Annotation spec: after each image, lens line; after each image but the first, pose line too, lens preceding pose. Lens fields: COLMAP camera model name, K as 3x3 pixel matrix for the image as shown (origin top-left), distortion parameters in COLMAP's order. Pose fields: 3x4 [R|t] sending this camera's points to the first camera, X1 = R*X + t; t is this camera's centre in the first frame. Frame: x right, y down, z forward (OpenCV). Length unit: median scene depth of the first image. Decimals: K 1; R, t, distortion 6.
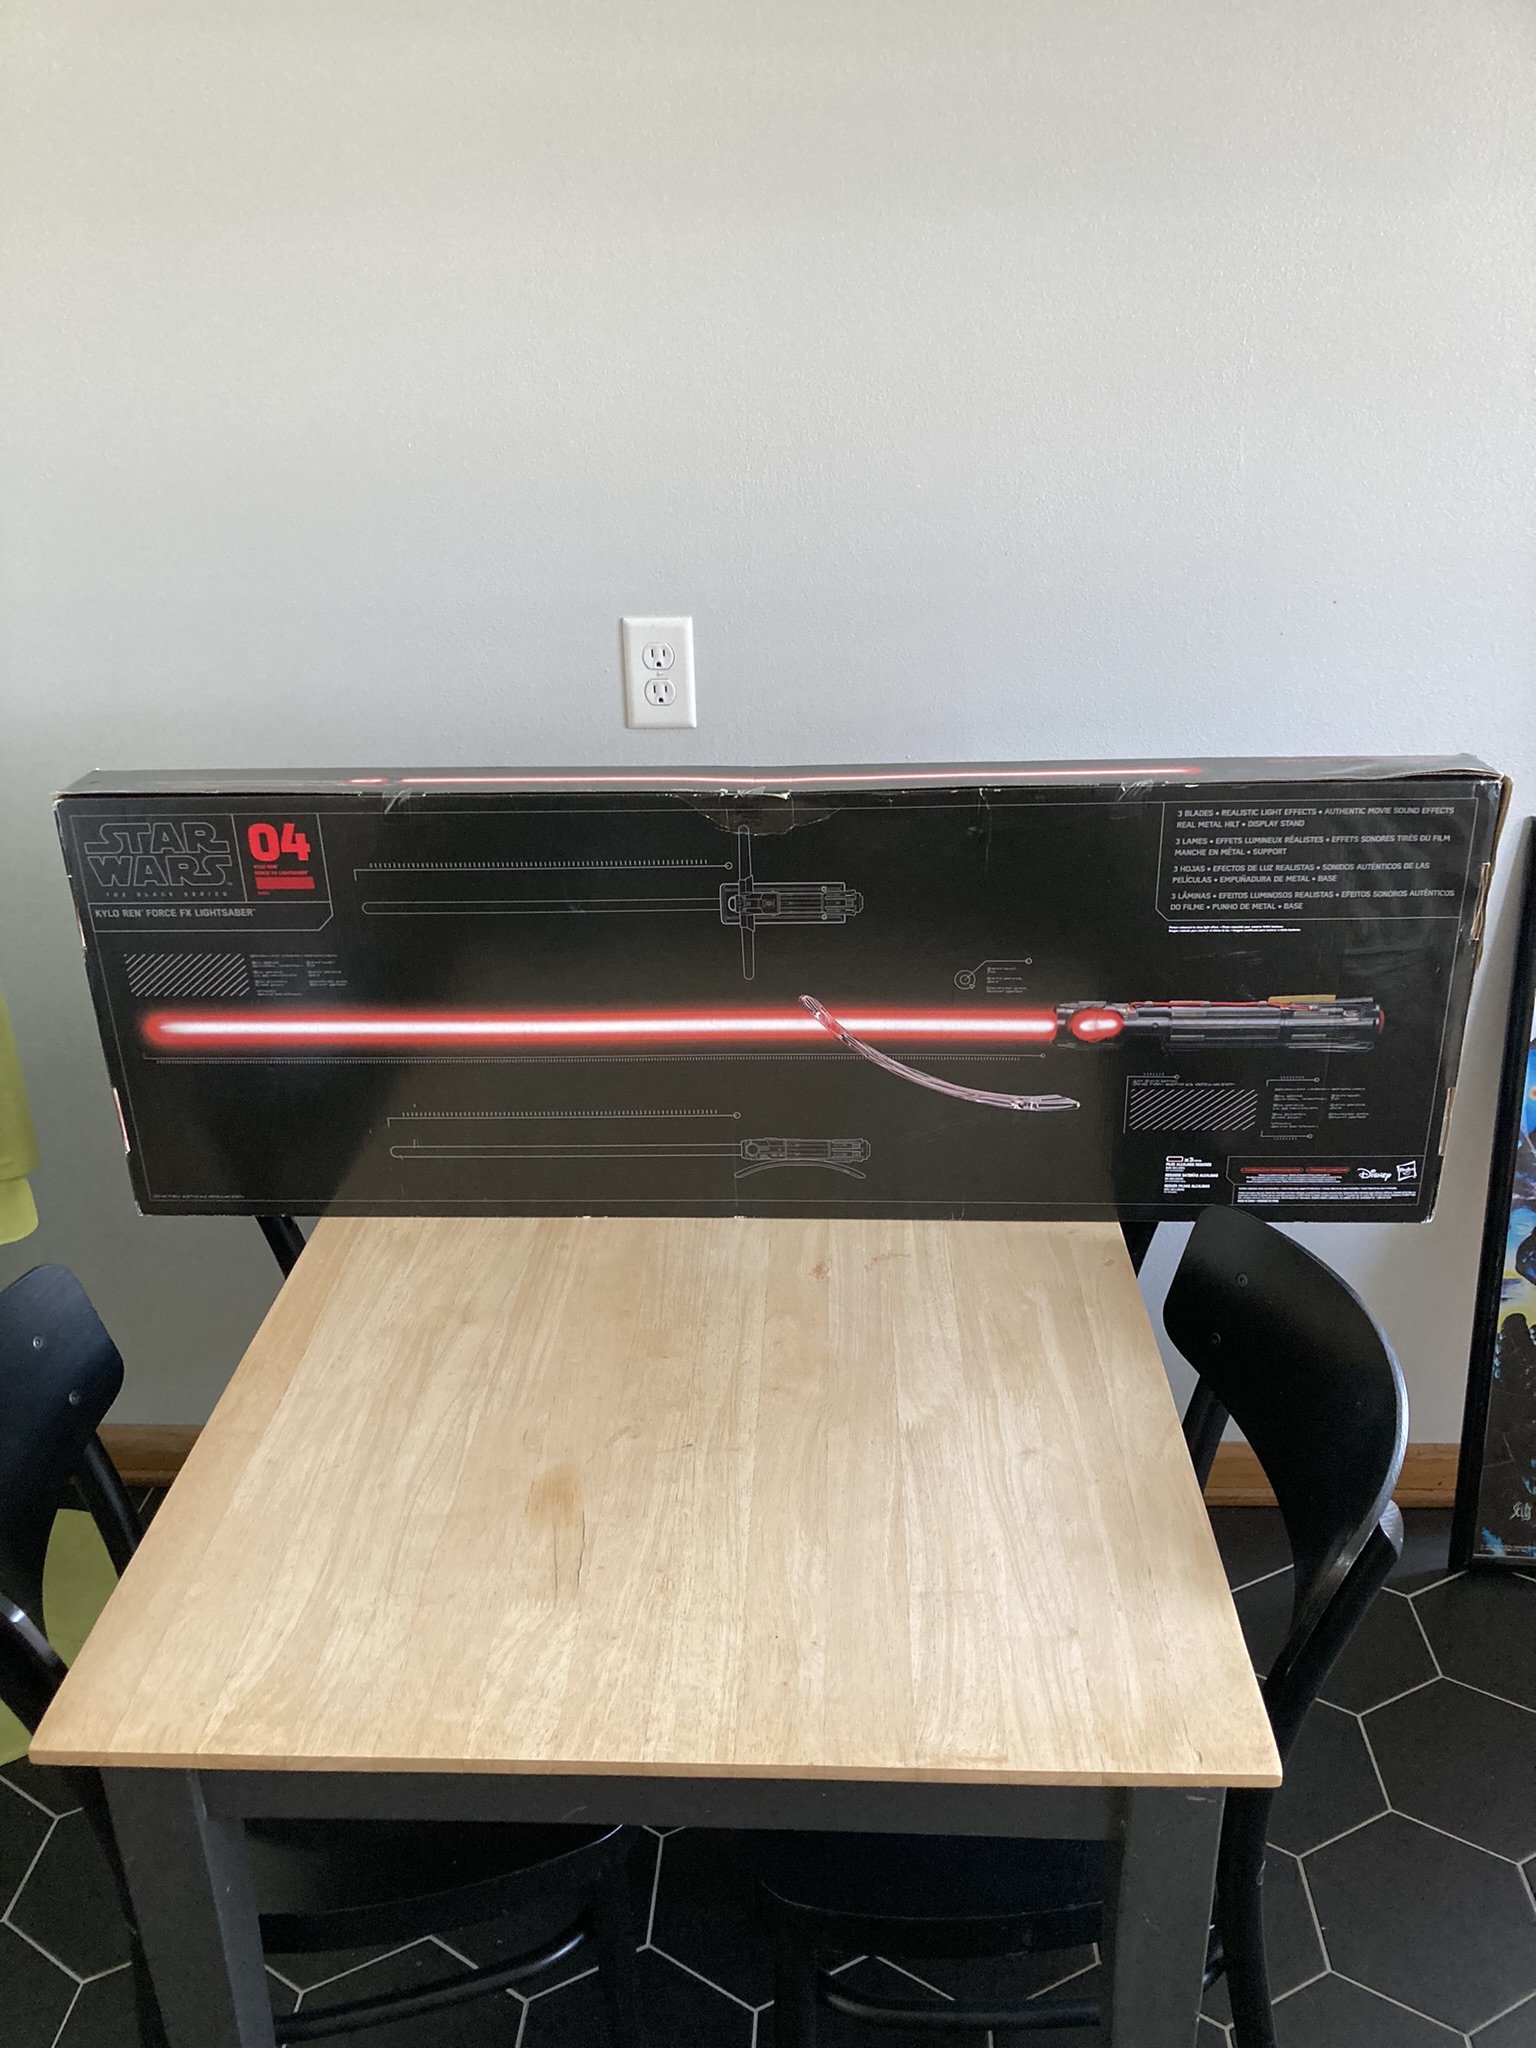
lens RADIAL K [[1704.9, 0, 767.7], [0, 1704.9, 1025.5], [0, 0, 1]] dist [0.031541, -0.024814]
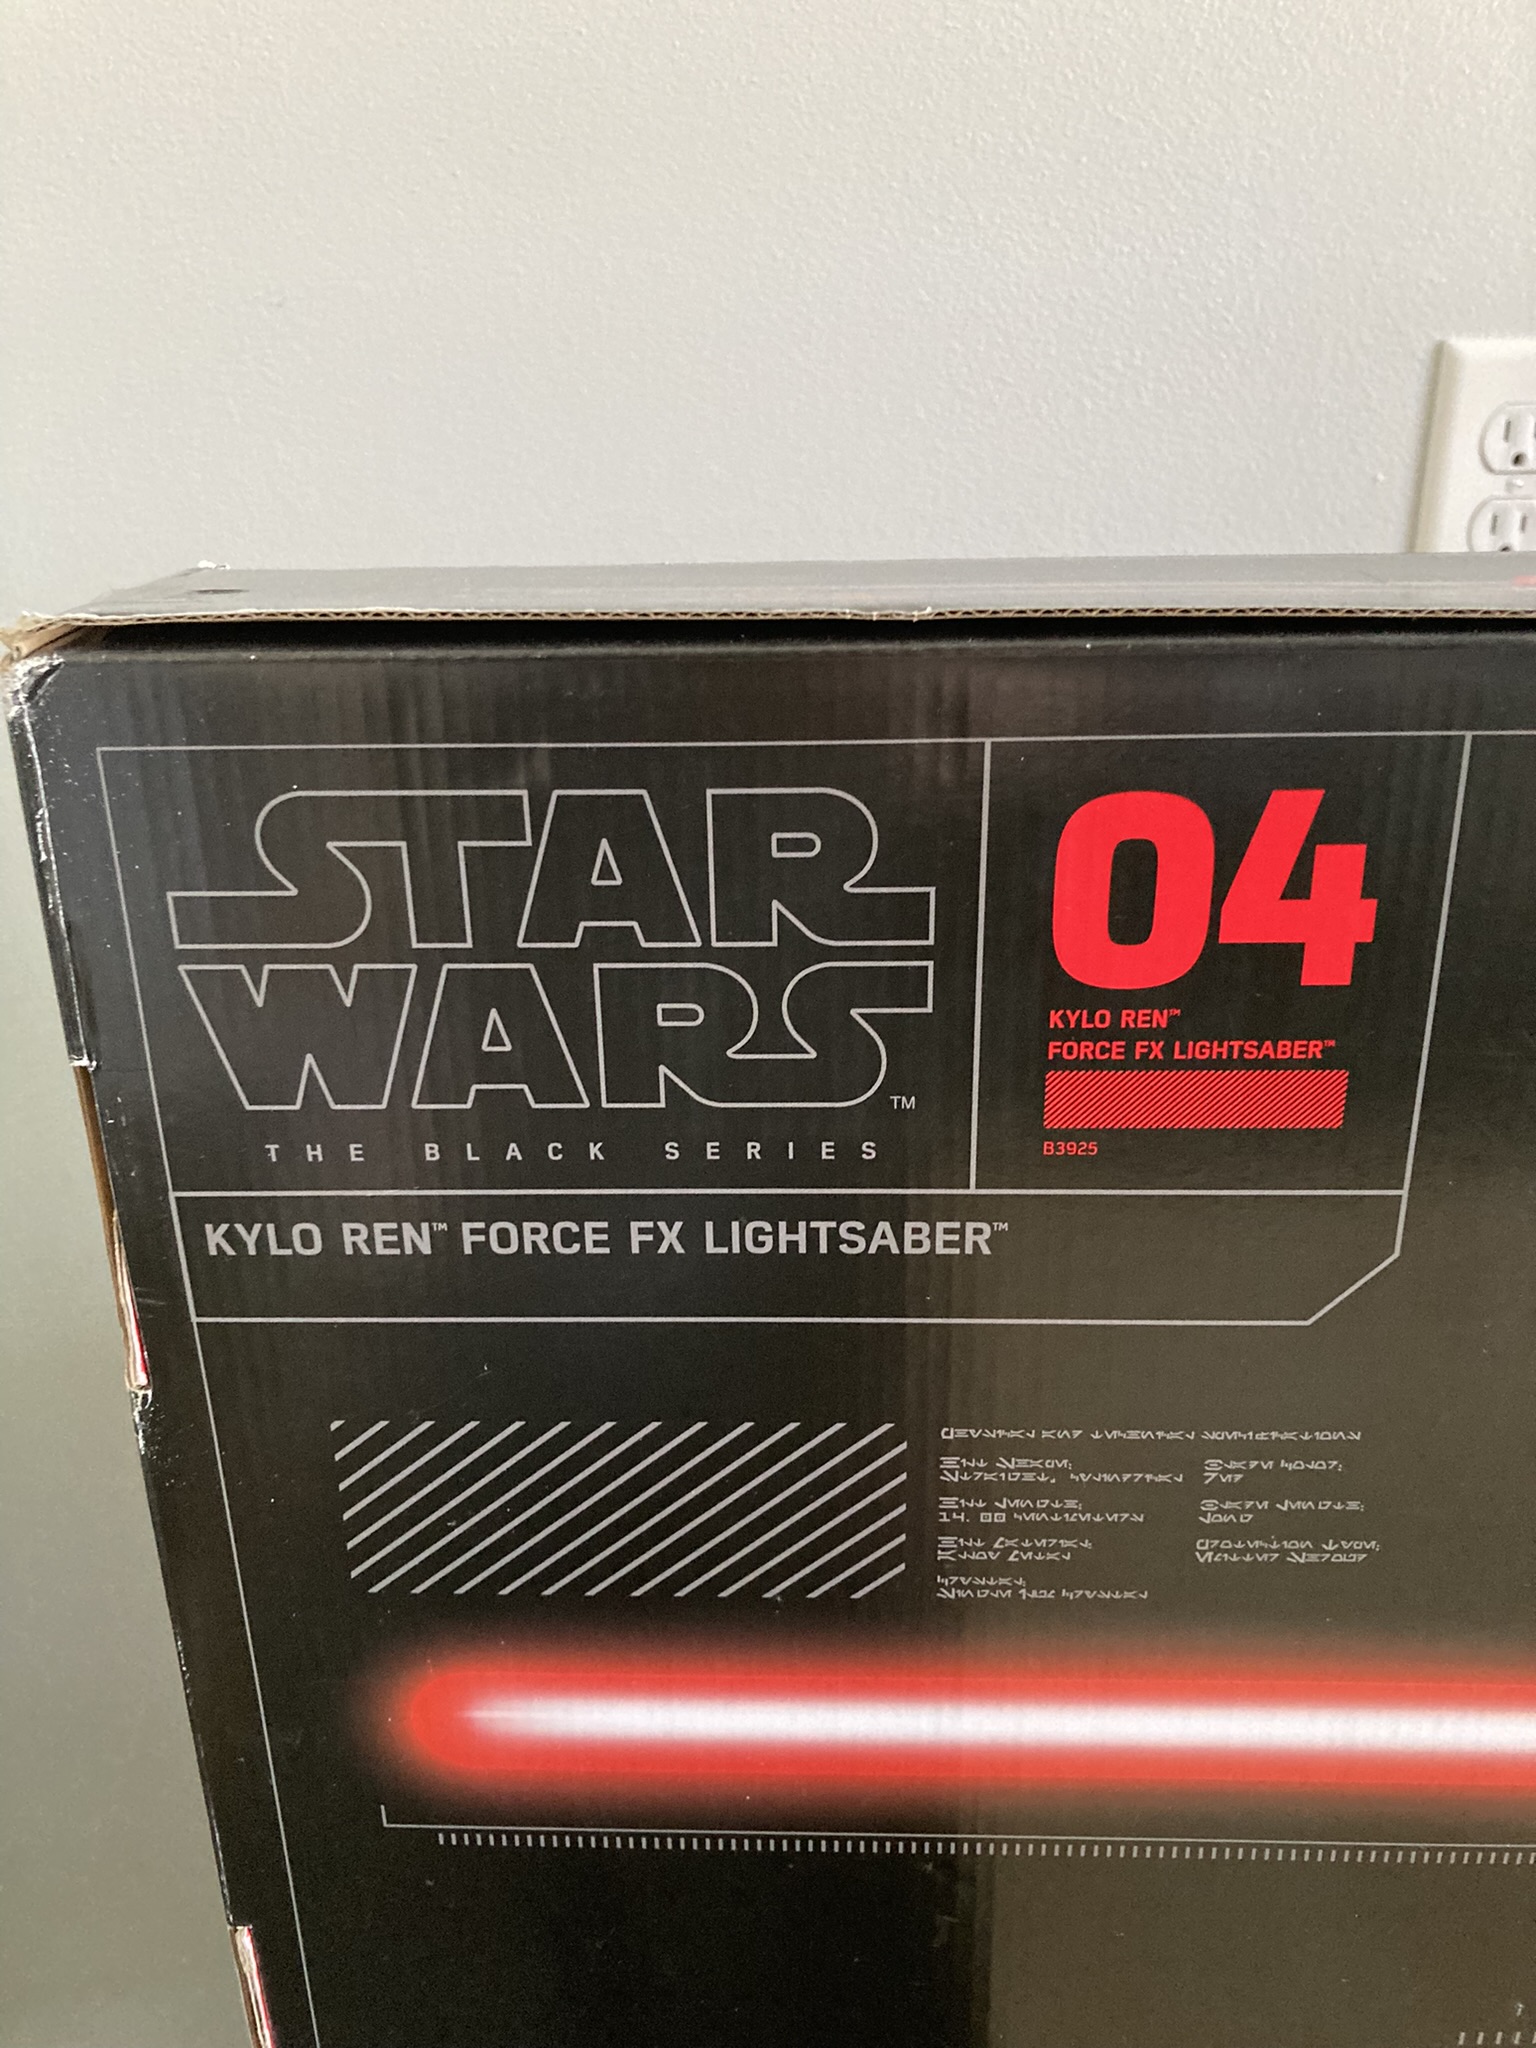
lens RADIAL K [[1704.9, 0, 770.5], [0, 1704.9, 1023.5], [0, 0, 1]] dist [0.031541, -0.024814]
pose [[0.999498, 0.001228, 0.031661, -0.336303], [-0.000148, 0.999419, -0.034097, -0.085291], [-0.031685, 0.034076, 0.998917, 0.804260]]
